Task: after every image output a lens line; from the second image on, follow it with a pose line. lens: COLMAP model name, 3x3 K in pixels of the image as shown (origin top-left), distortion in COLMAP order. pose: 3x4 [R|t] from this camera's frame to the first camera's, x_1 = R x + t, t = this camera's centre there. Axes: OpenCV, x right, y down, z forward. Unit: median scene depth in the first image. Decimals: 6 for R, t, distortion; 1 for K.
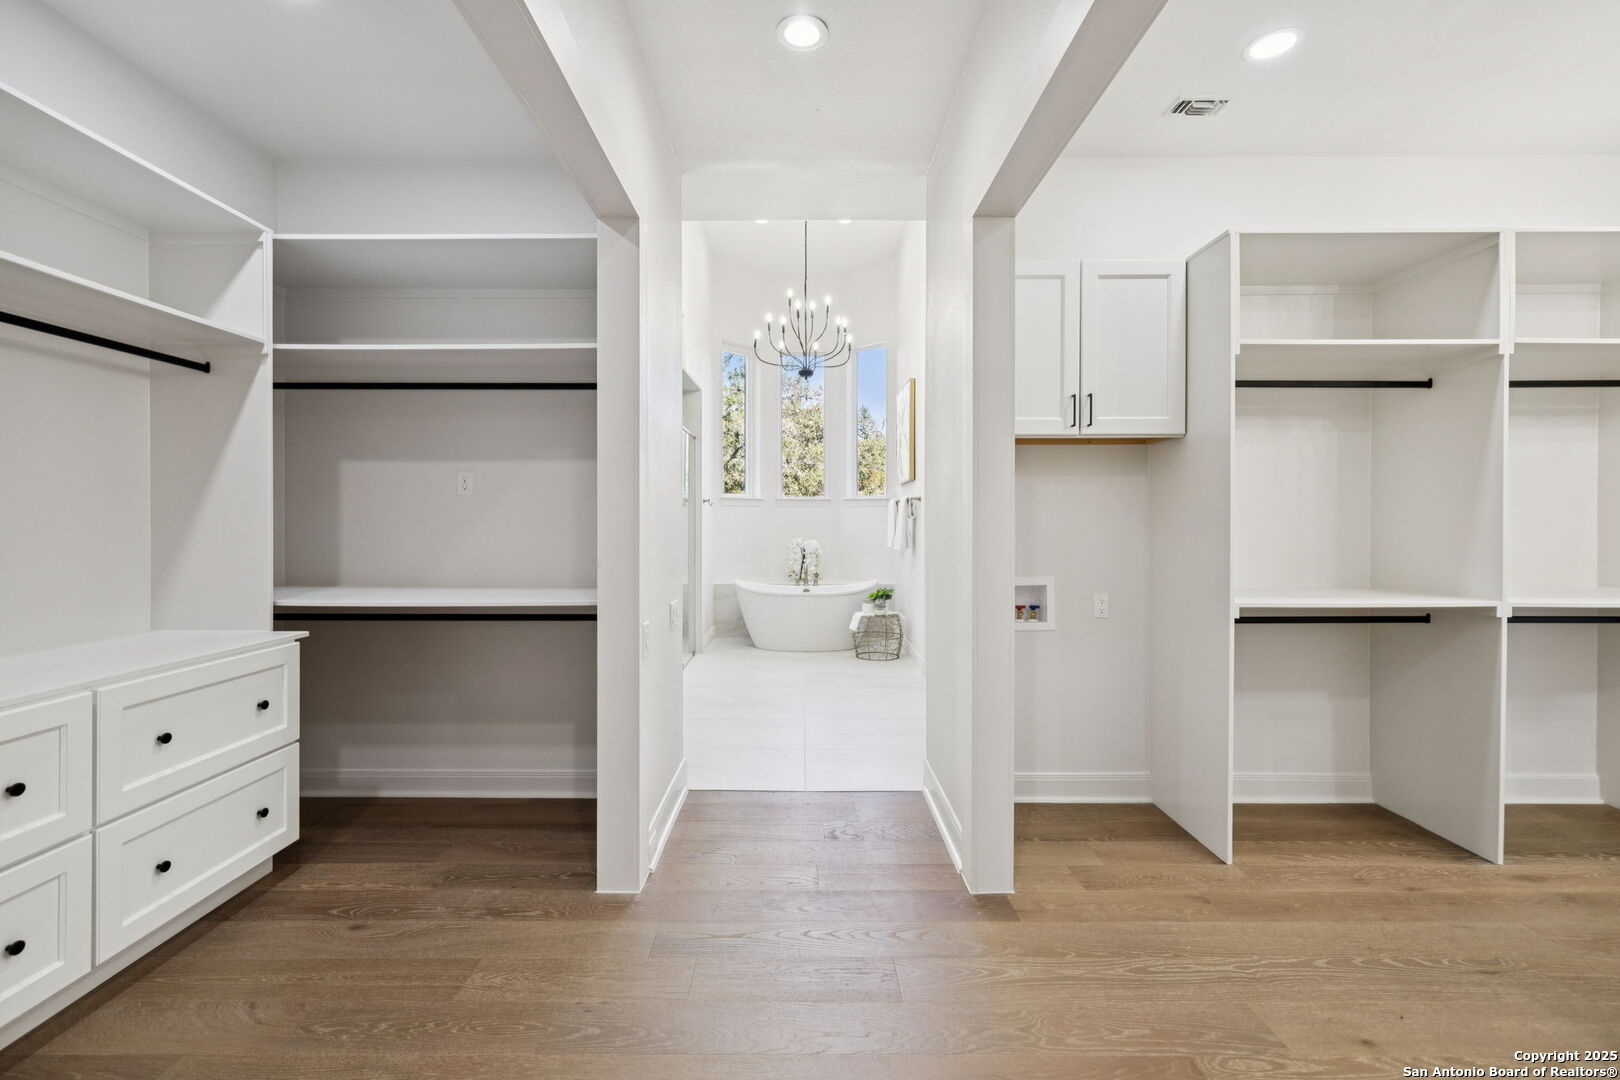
lens RADIAL K [[682.5, 0, 807.6], [0, 682.5, 531.5], [0, 0, 1]] dist [0.000430, 0.000051]
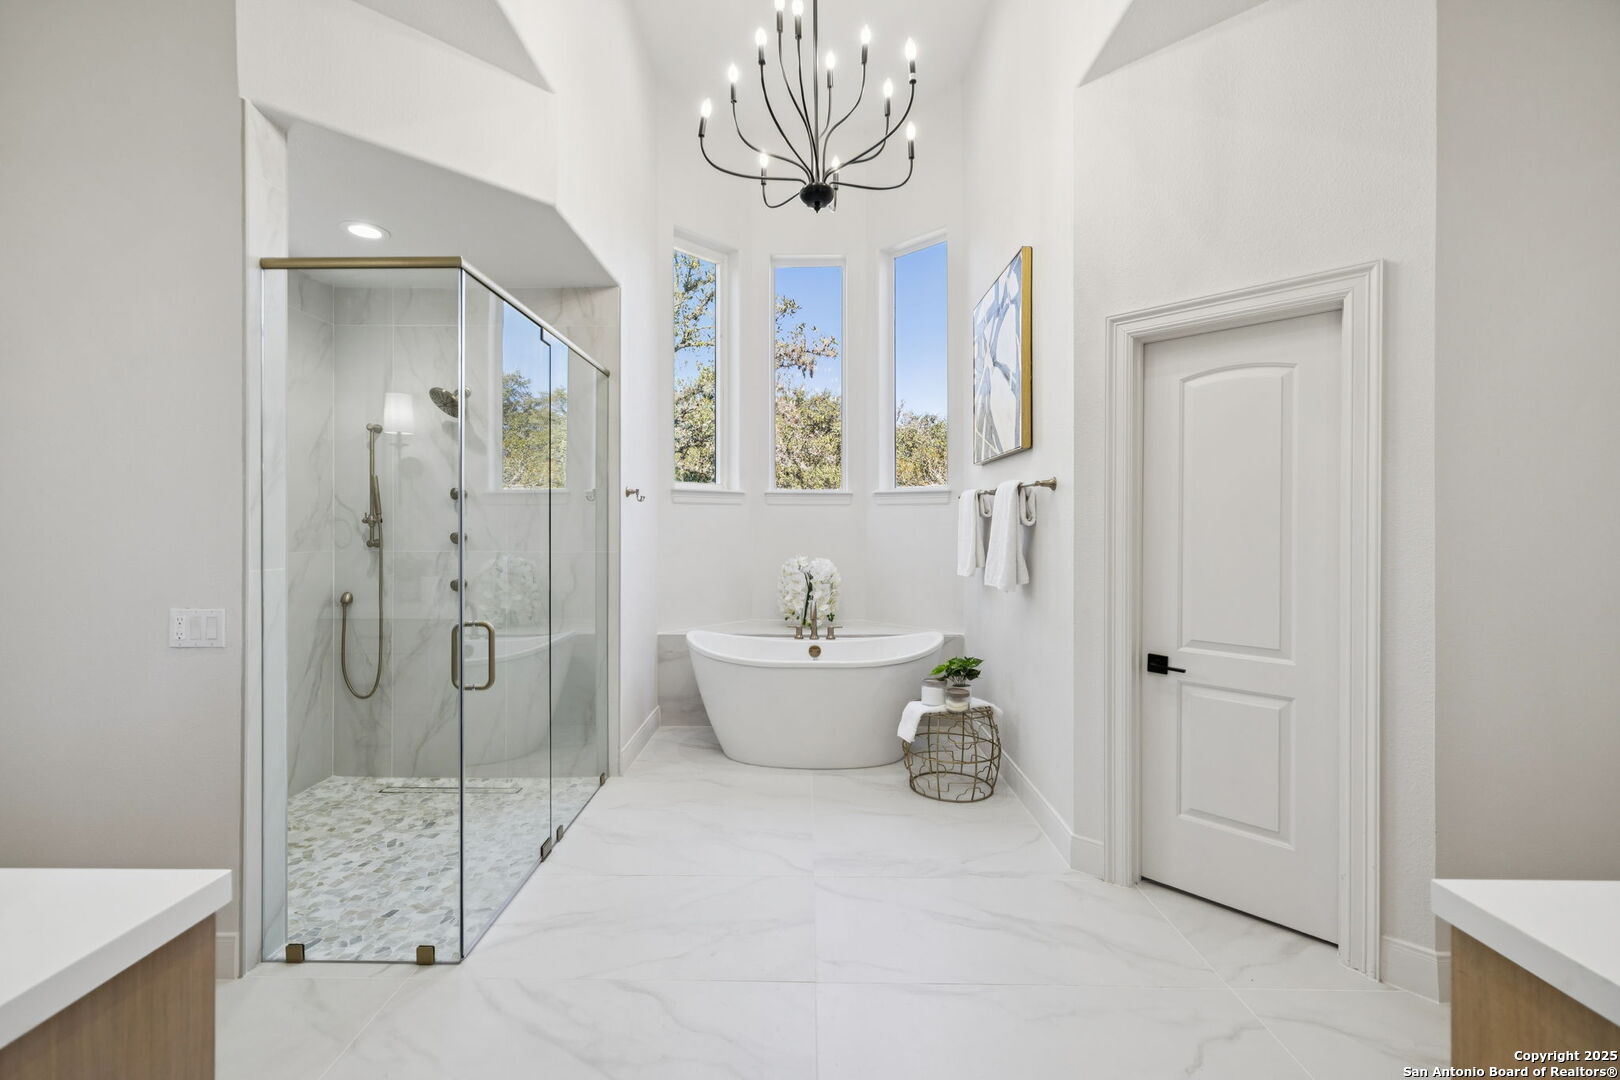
lens RADIAL K [[682.5, 0, 811.1], [0, 682.5, 534.6], [0, 0, 1]] dist [0.000430, 0.000051]
pose [[1.000000, 0.000096, -0.000639, -0.004442], [-0.000096, 1.000000, -0.000331, -0.010081], [0.000639, 0.000332, 1.000000, 0.441425]]
